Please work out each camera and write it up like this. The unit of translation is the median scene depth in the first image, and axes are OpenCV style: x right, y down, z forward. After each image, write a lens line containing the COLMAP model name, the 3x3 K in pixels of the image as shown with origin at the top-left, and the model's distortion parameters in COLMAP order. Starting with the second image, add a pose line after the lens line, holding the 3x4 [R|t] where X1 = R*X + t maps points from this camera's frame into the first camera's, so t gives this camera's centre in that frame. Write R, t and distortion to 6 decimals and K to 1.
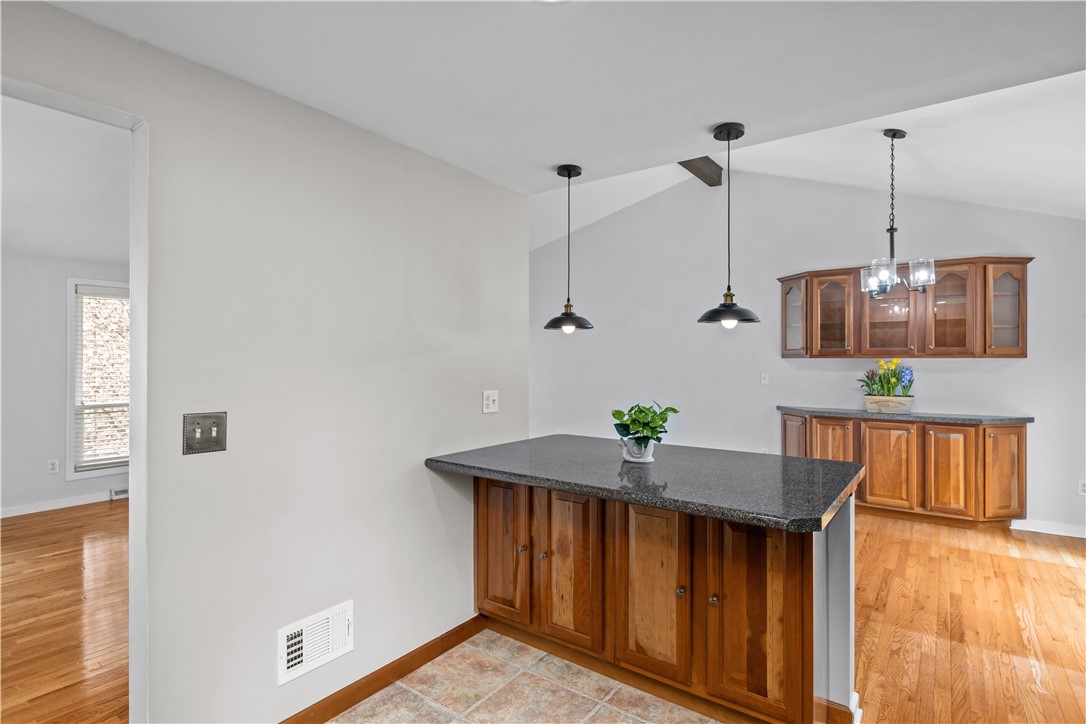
lens RADIAL K [[545.1, 0, 546.0], [0, 545.1, 359.7], [0, 0, 1]] dist [-0.002137, -0.000320]
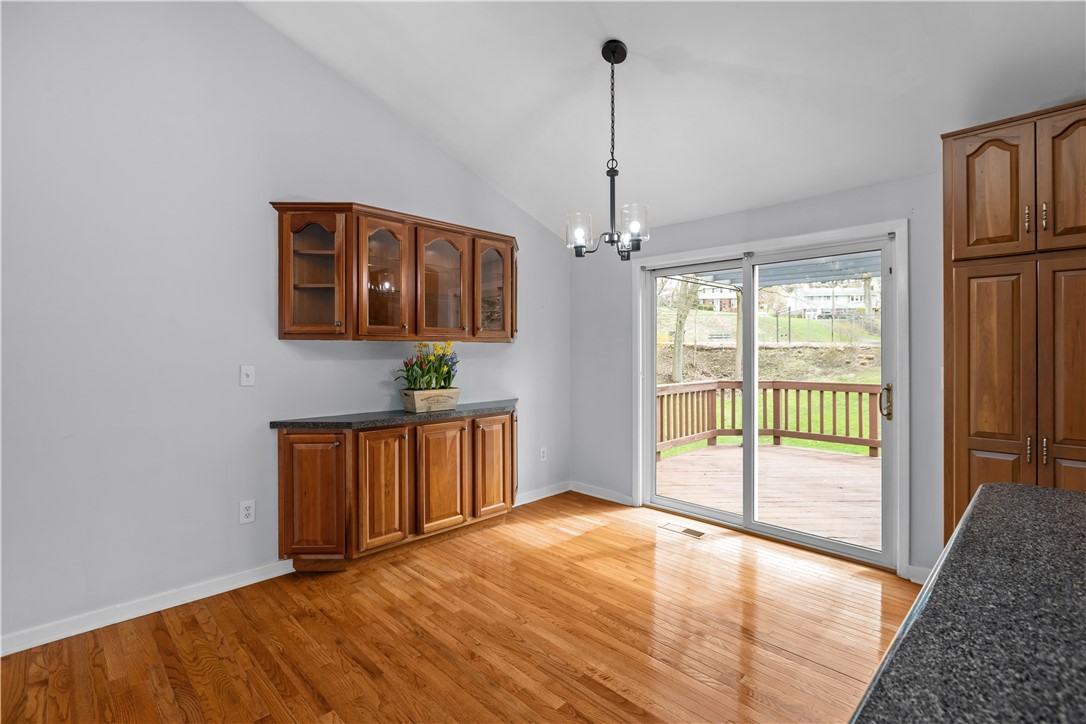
lens RADIAL K [[502.6, 0, 542.5], [0, 502.6, 349.3], [0, 0, 1]] dist [-0.005413, -0.000756]
pose [[0.158591, 0.003133, 0.987339, -0.089393], [0.003290, 0.999988, -0.003702, 0.016619], [-0.987339, 0.003835, 0.158579, 0.979837]]
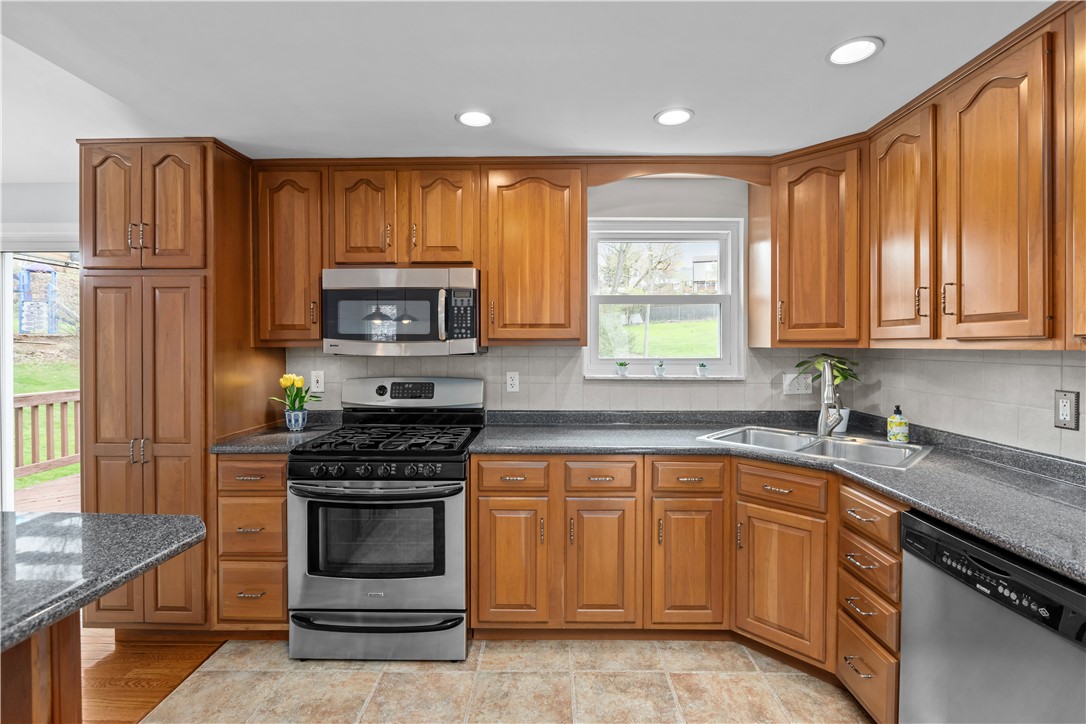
lens RADIAL K [[496.9, 0, 546.8], [0, 496.9, 349.9], [0, 0, 1]] dist [-0.004943, -0.000238]
pose [[-0.580024, -0.007603, 0.814564, -0.230810], [0.000358, 0.999954, 0.009588, 0.000507], [-0.814599, 0.005852, -0.579995, 0.448123]]
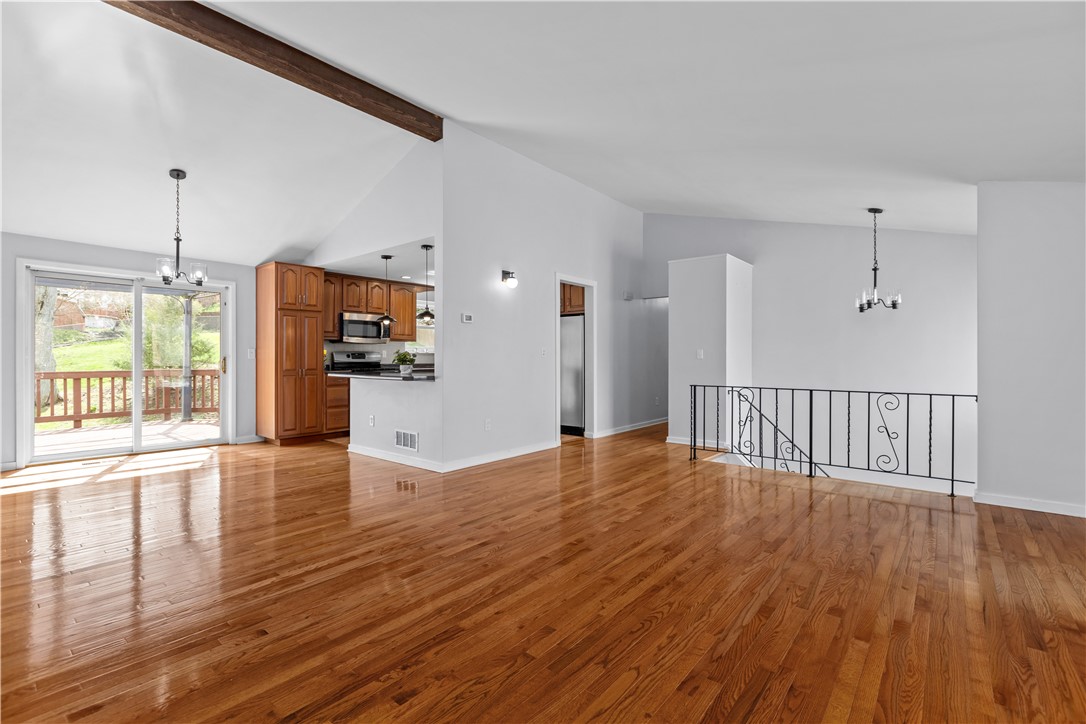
lens RADIAL K [[488.3, 0, 545.8], [0, 488.3, 359.4], [0, 0, 1]] dist [0.000870, -0.000267]
pose [[-0.998367, 0.000369, 0.057133, -0.417267], [0.000576, 0.999993, 0.003605, 0.077026], [-0.057131, 0.003632, -0.998360, 2.233102]]
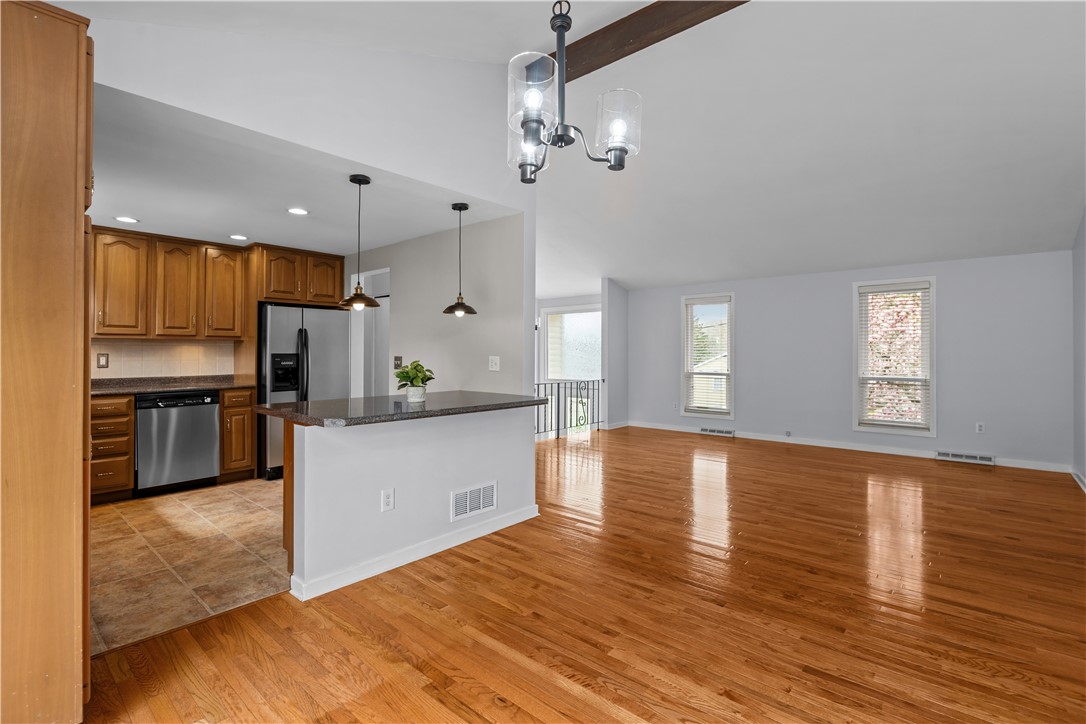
lens RADIAL K [[502.6, 0, 542.5], [0, 502.6, 349.3], [0, 0, 1]] dist [-0.005413, -0.000756]
pose [[-0.087112, -0.005229, -0.996185, 1.042200], [-0.002948, 0.999983, -0.004991, 0.035183], [0.996194, 0.002502, -0.087126, 1.015221]]
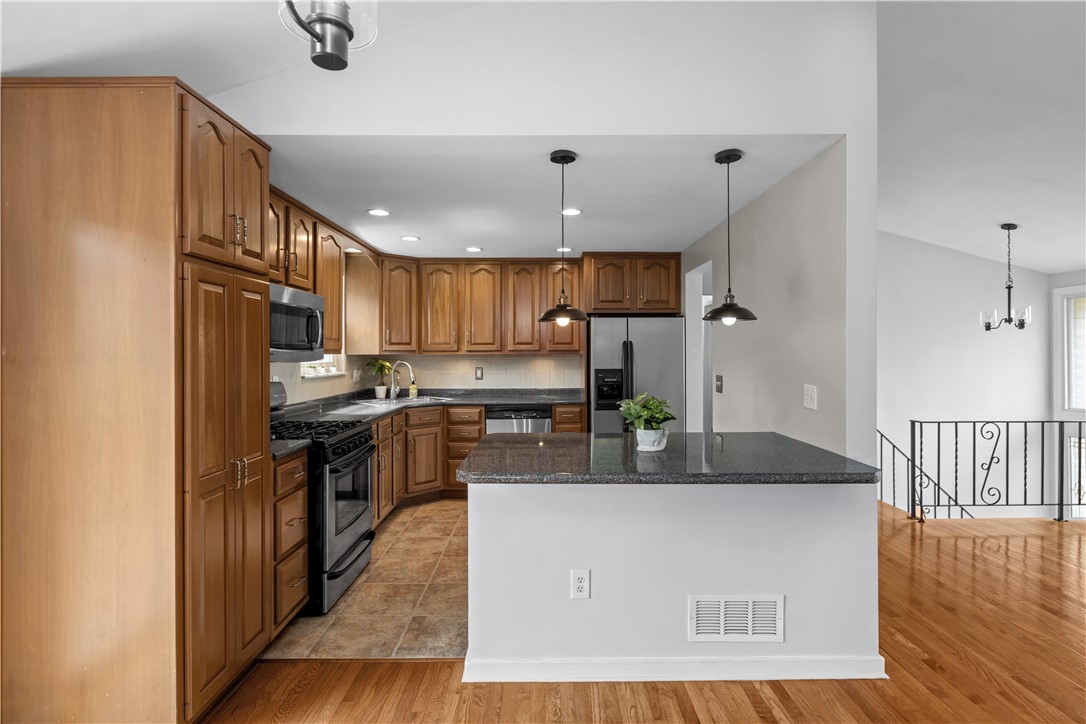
lens RADIAL K [[539.0, 0, 547.4], [0, 539.0, 352.3], [0, 0, 1]] dist [-0.002574, -0.000586]
pose [[-0.803007, 0.001851, -0.595967, 0.655915], [0.002644, 0.999996, -0.000457, -0.000151], [0.595964, -0.001943, -0.803009, 1.190444]]
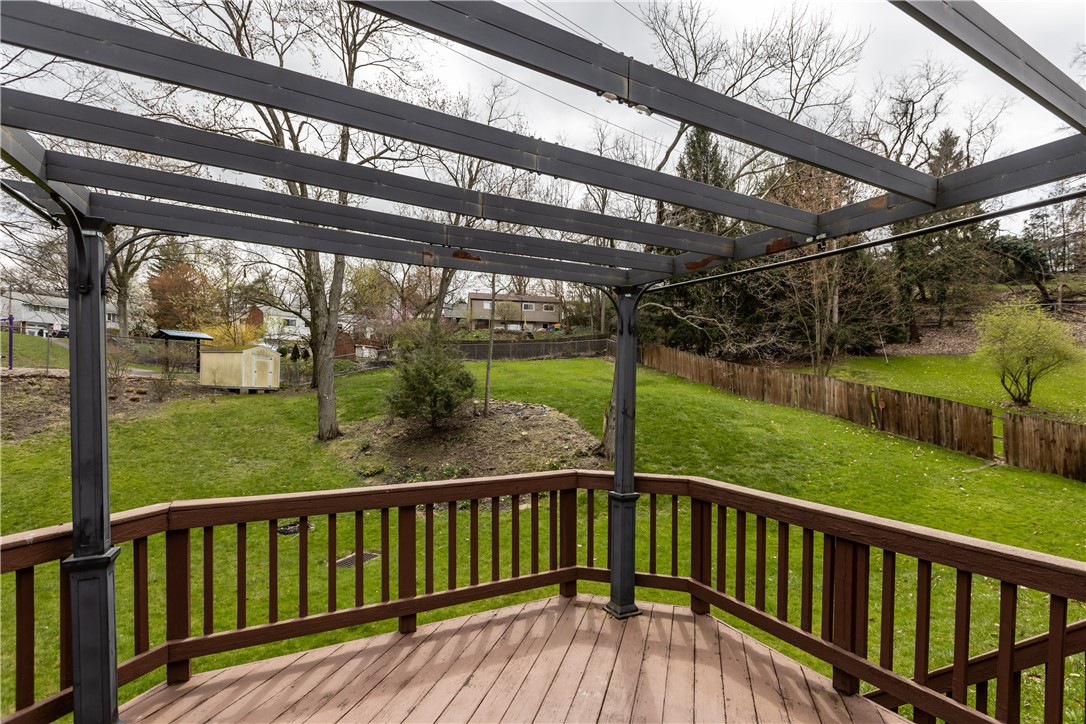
lens RADIAL K [[516.0, 0, 549.7], [0, 516.0, 396.4], [0, 0, 1]] dist [-0.001819, -0.000460]
pose [[-0.903065, -0.024210, 0.428820, 1.277806], [-0.015704, 0.999604, 0.023363, -0.047000], [-0.429216, 0.014364, -0.903088, 0.801527]]
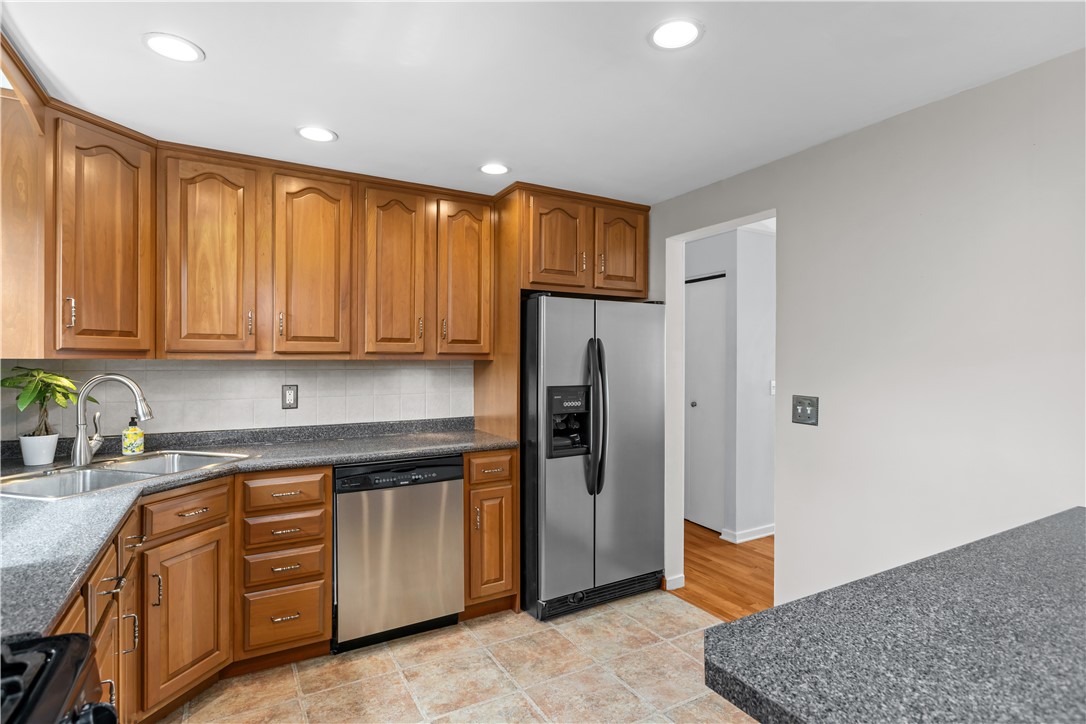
lens RADIAL K [[545.1, 0, 546.0], [0, 545.1, 359.7], [0, 0, 1]] dist [-0.002137, -0.000320]
pose [[-0.409926, -0.000226, -0.912119, 0.462043], [-0.003197, 0.999994, 0.001189, 0.002480], [0.912113, 0.003403, -0.409924, 0.478907]]
